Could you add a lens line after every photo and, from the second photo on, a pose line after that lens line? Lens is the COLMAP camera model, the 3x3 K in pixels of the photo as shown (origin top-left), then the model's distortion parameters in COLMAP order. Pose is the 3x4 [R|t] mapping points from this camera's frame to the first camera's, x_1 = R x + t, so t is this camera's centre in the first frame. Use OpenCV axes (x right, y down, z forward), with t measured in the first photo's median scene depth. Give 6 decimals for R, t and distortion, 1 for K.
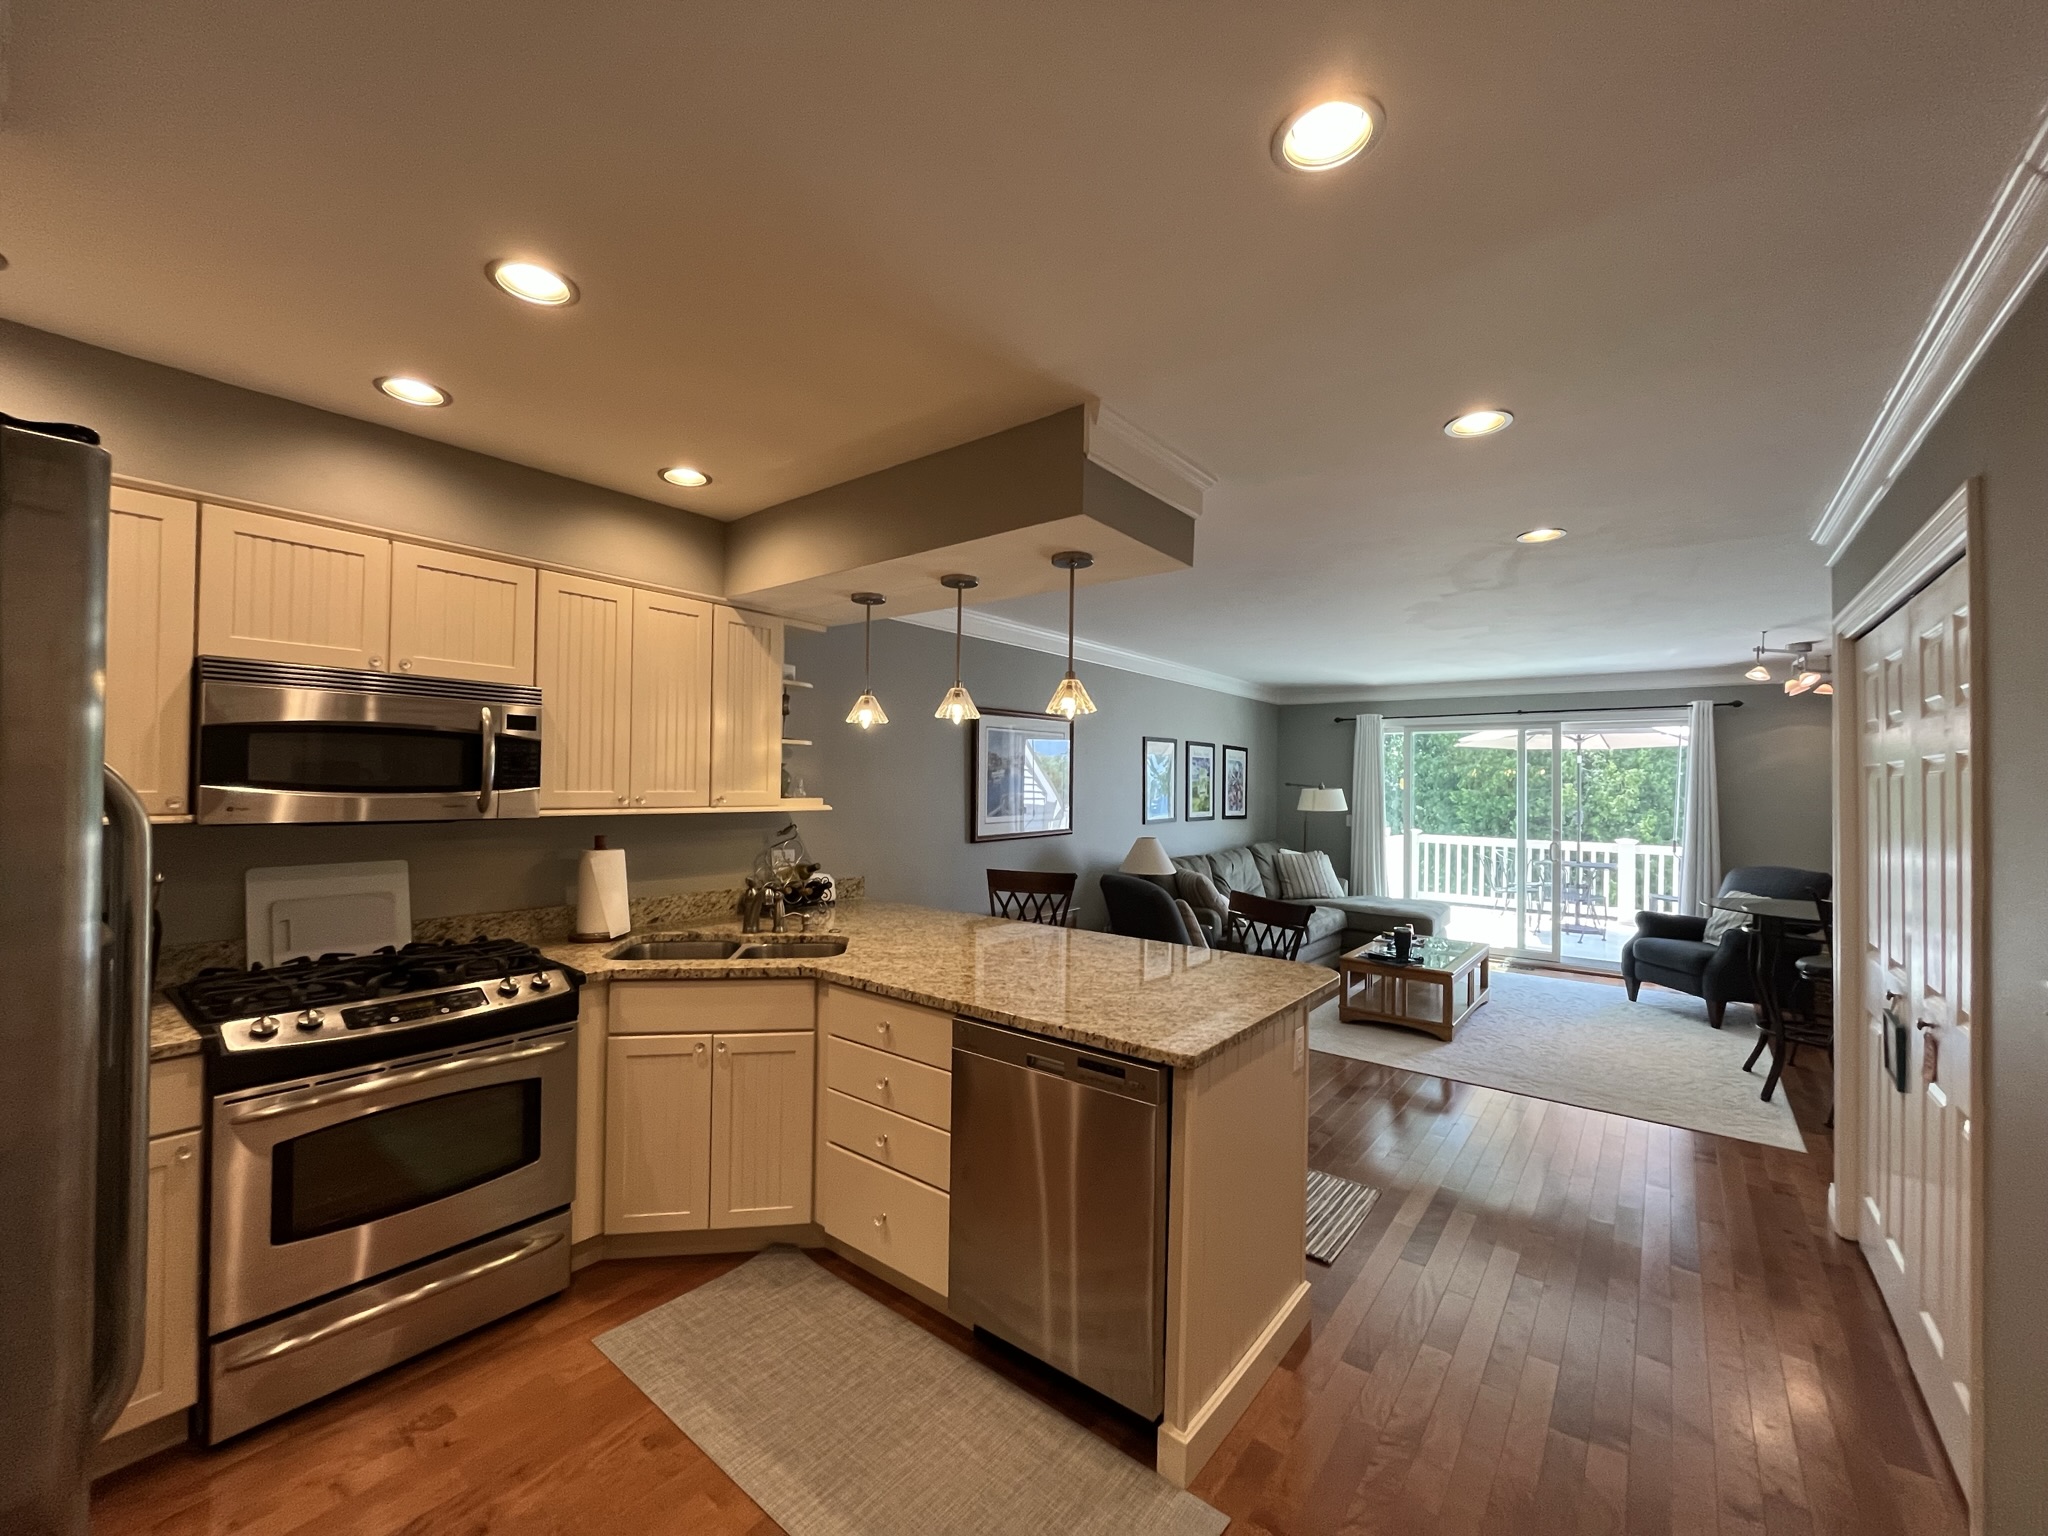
lens RADIAL K [[834.9, 0, 1024.2], [0, 834.9, 773.5], [0, 0, 1]] dist [0.001738, 0.000292]
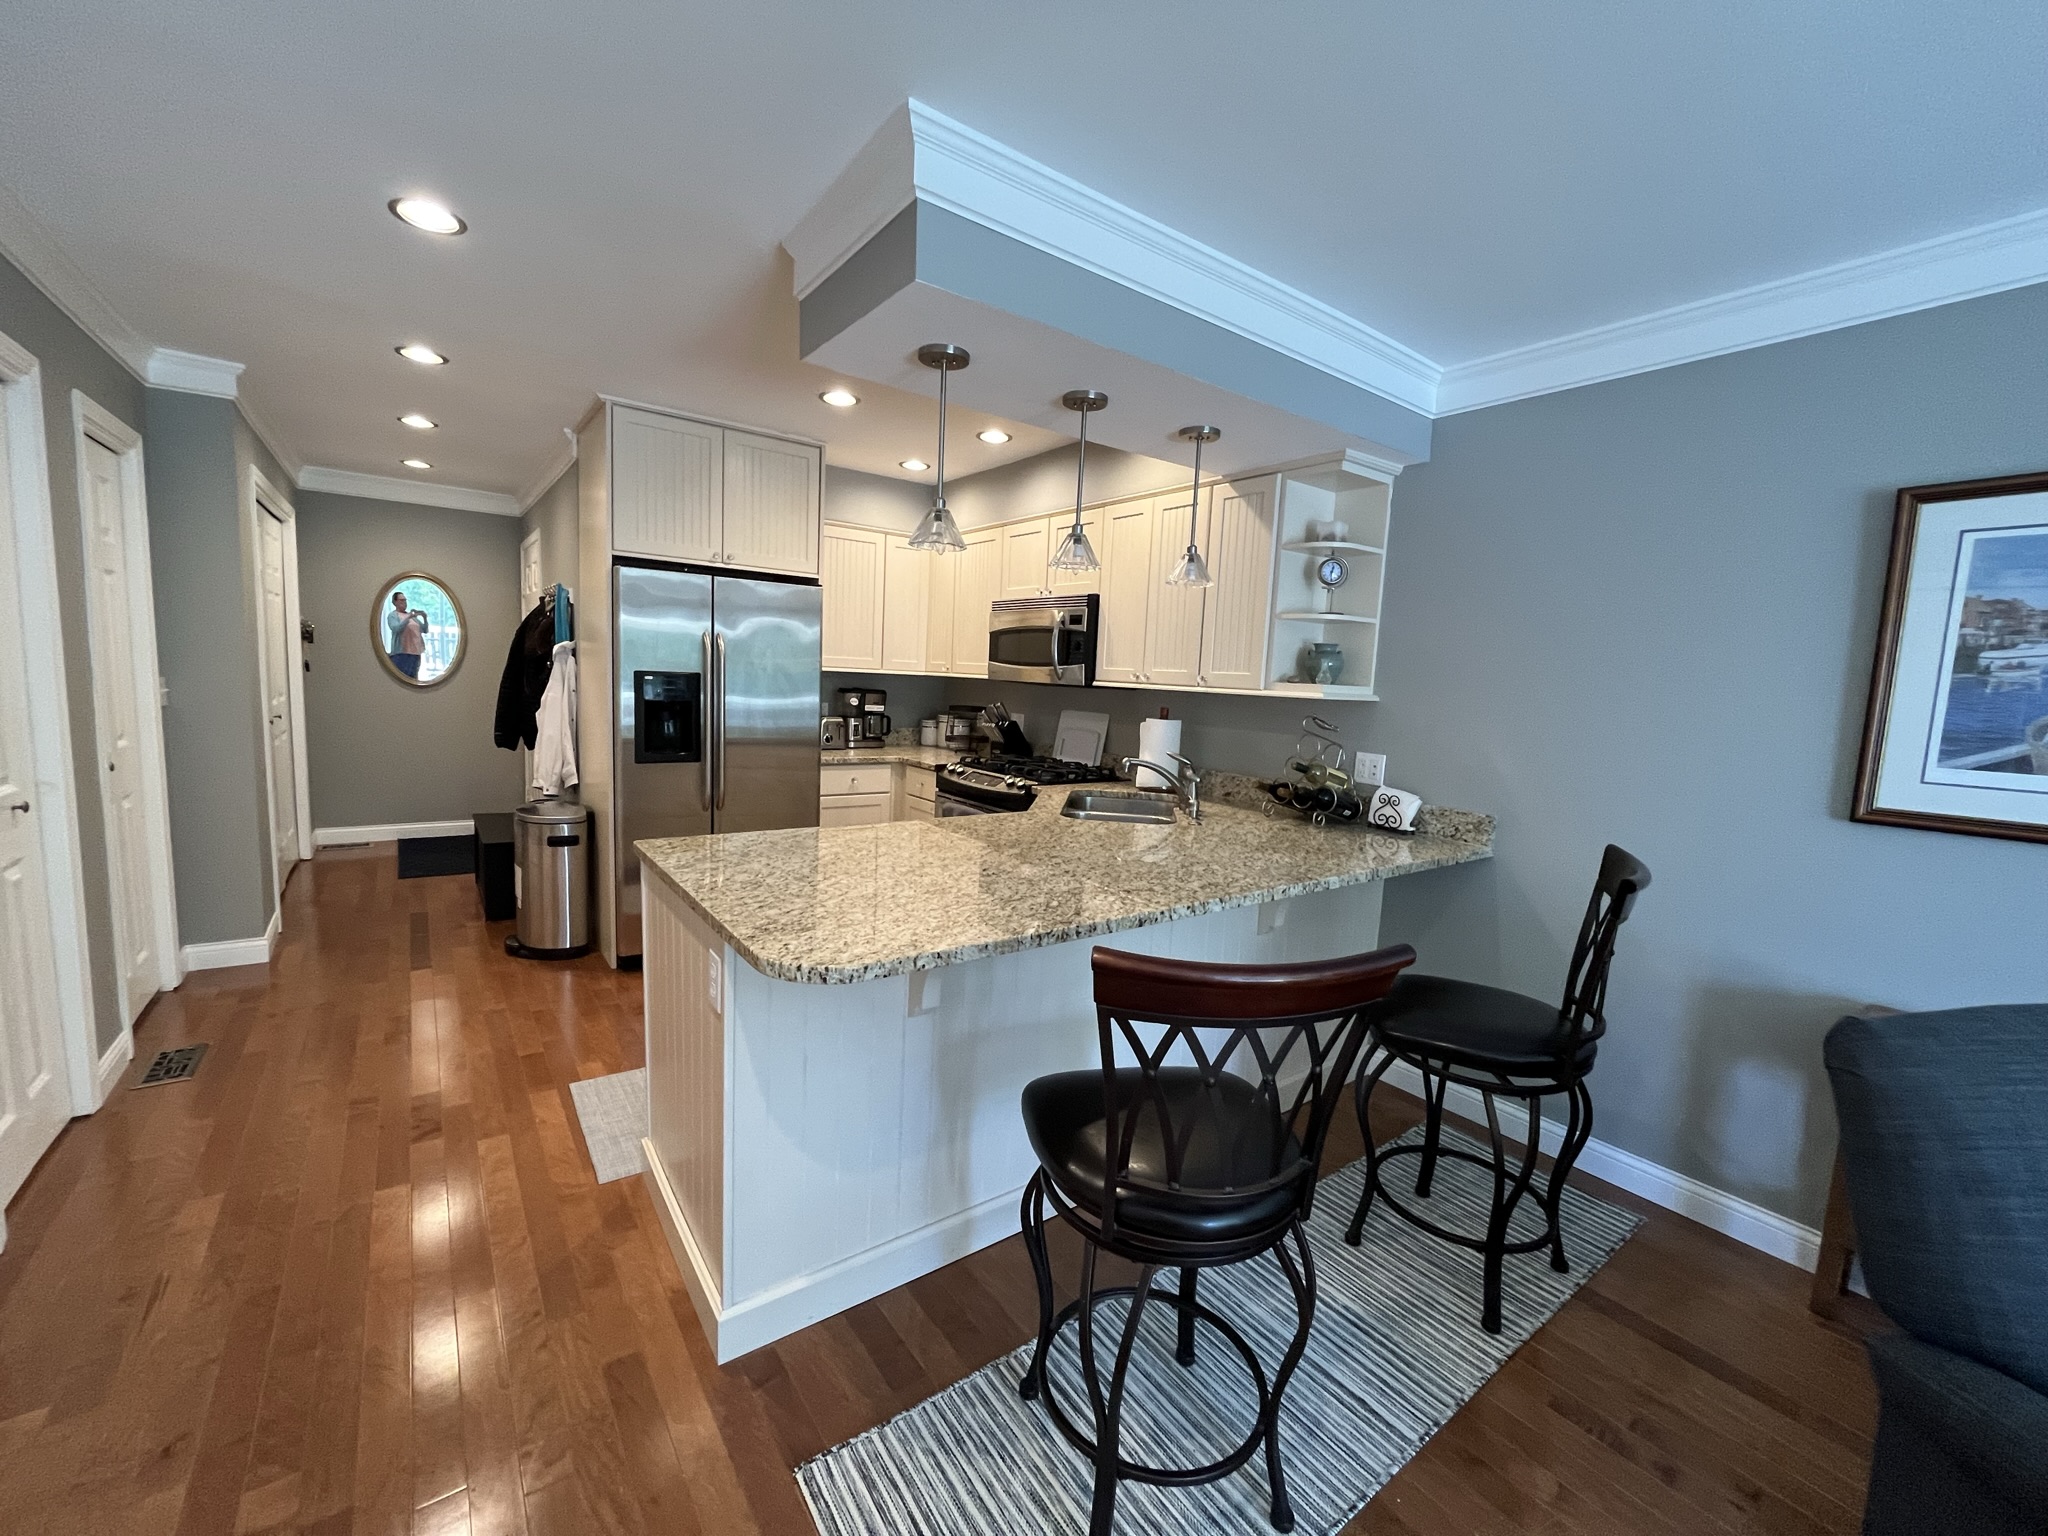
lens RADIAL K [[834.9, 0, 1024.2], [0, 834.9, 773.5], [0, 0, 1]] dist [0.001738, 0.000292]
pose [[-0.297336, 0.086254, -0.950869, 0.291573], [-0.046868, 0.993392, 0.104767, 0.022021], [0.953622, 0.075716, -0.291328, 0.451839]]
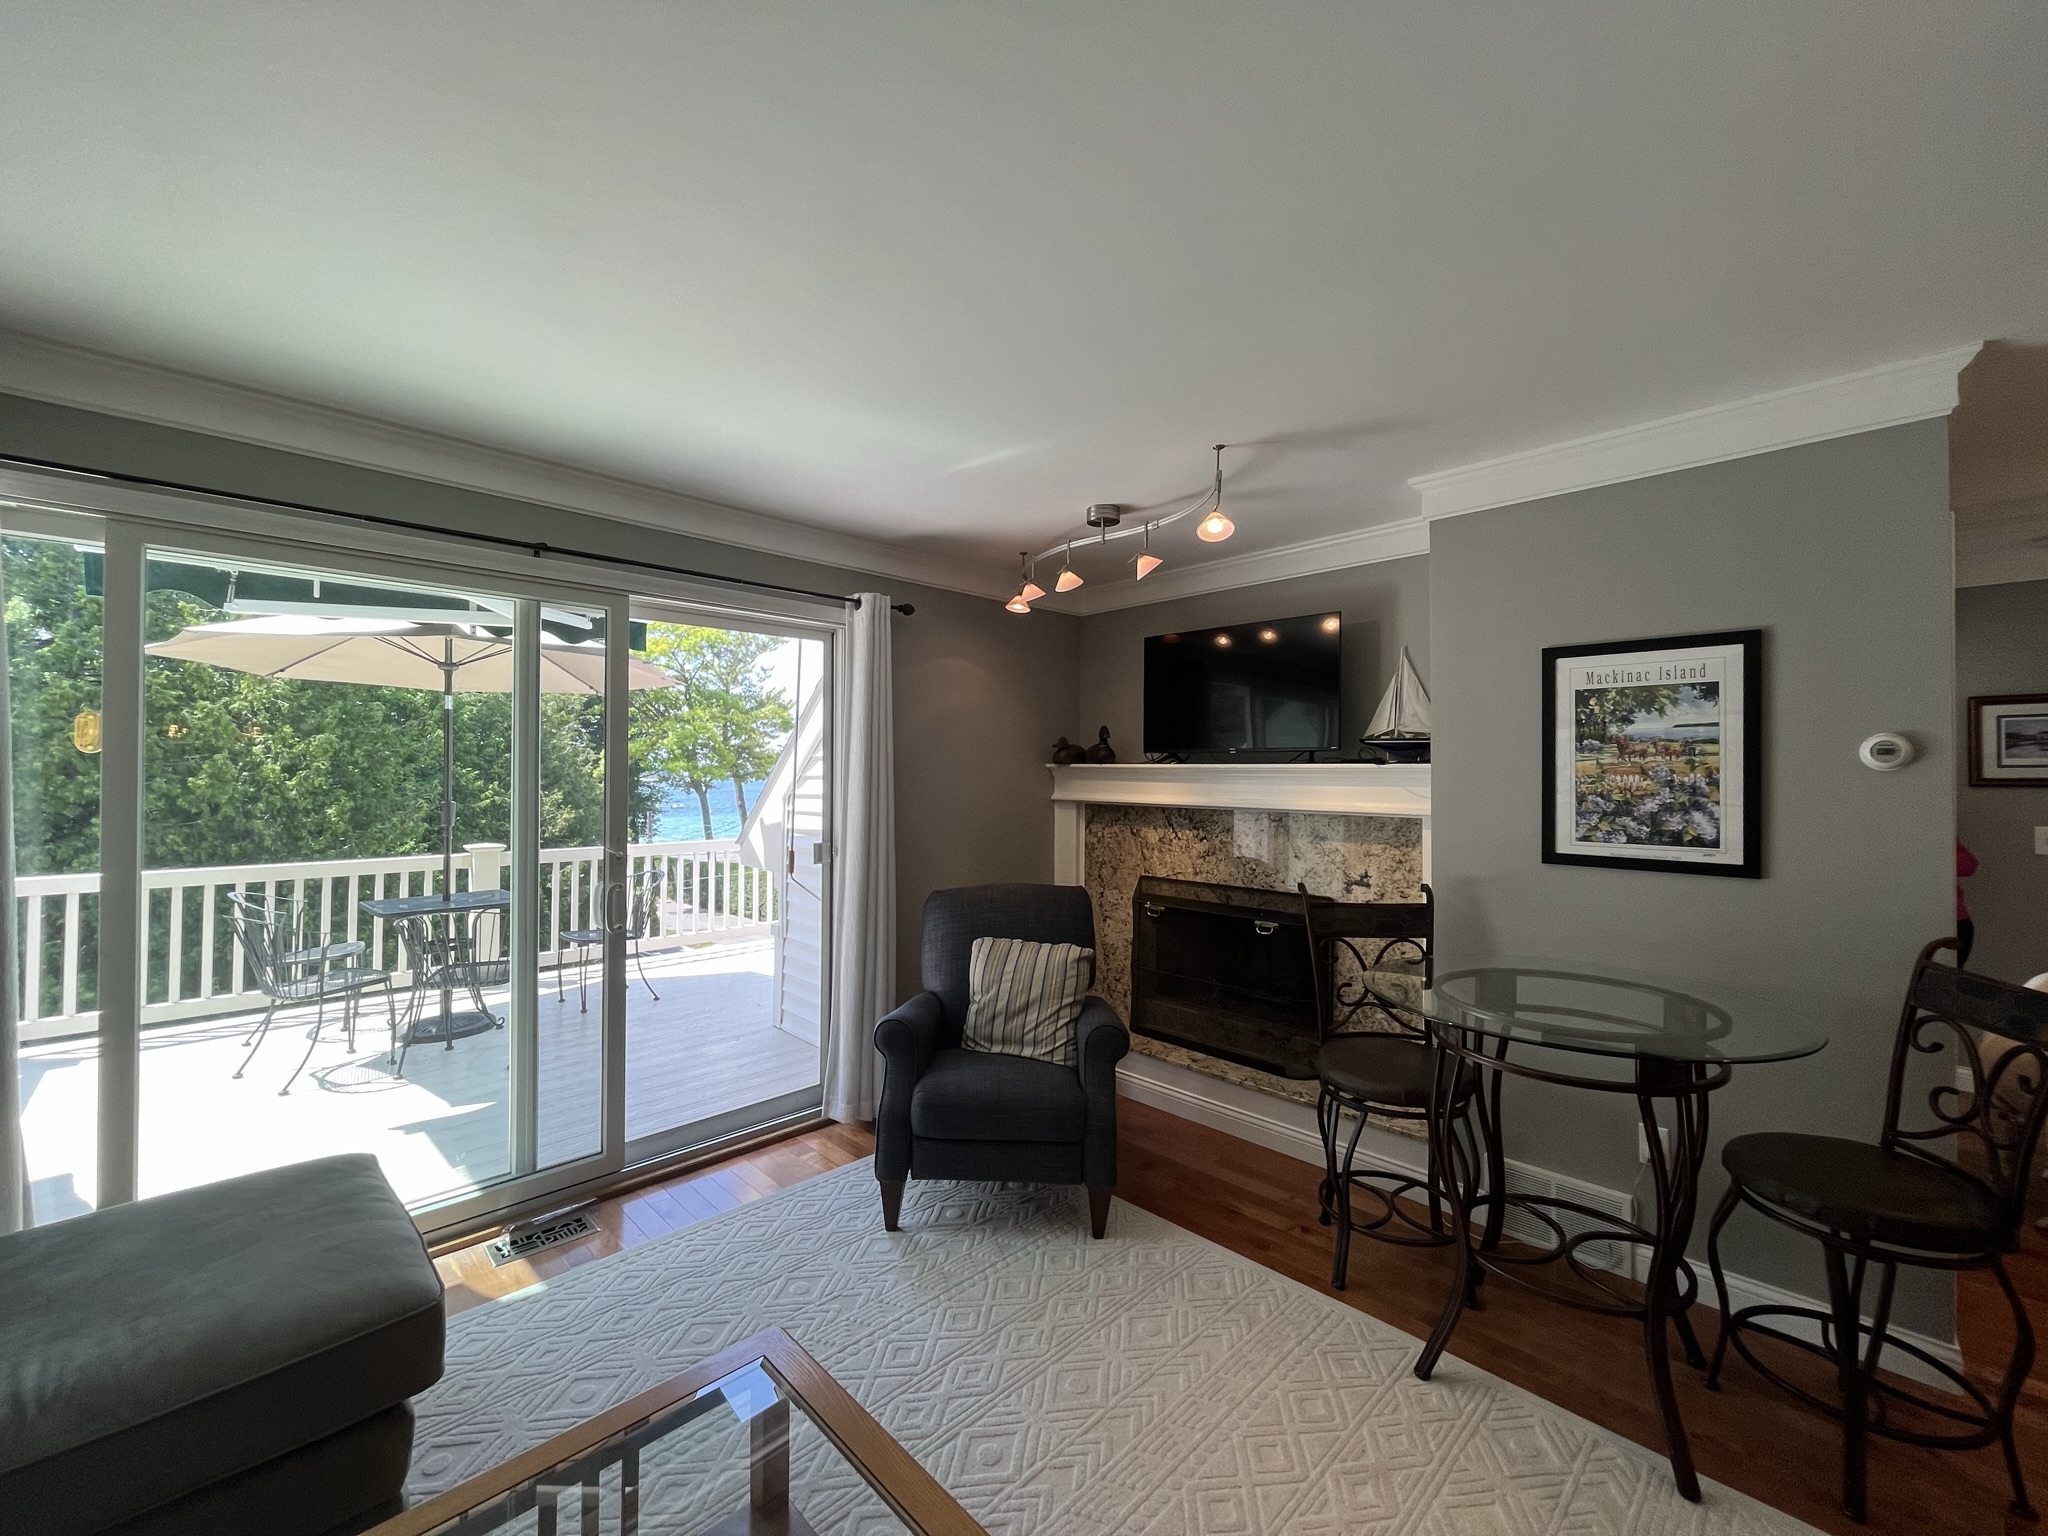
lens RADIAL K [[828.2, 0, 1030.5], [0, 828.2, 765.9], [0, 0, 1]] dist [-0.000037, -0.000463]
pose [[0.131297, -0.004695, 0.991332, 0.237943], [-0.015277, 0.999860, 0.006758, 0.016768], [-0.991225, -0.016032, 0.131207, 0.690051]]
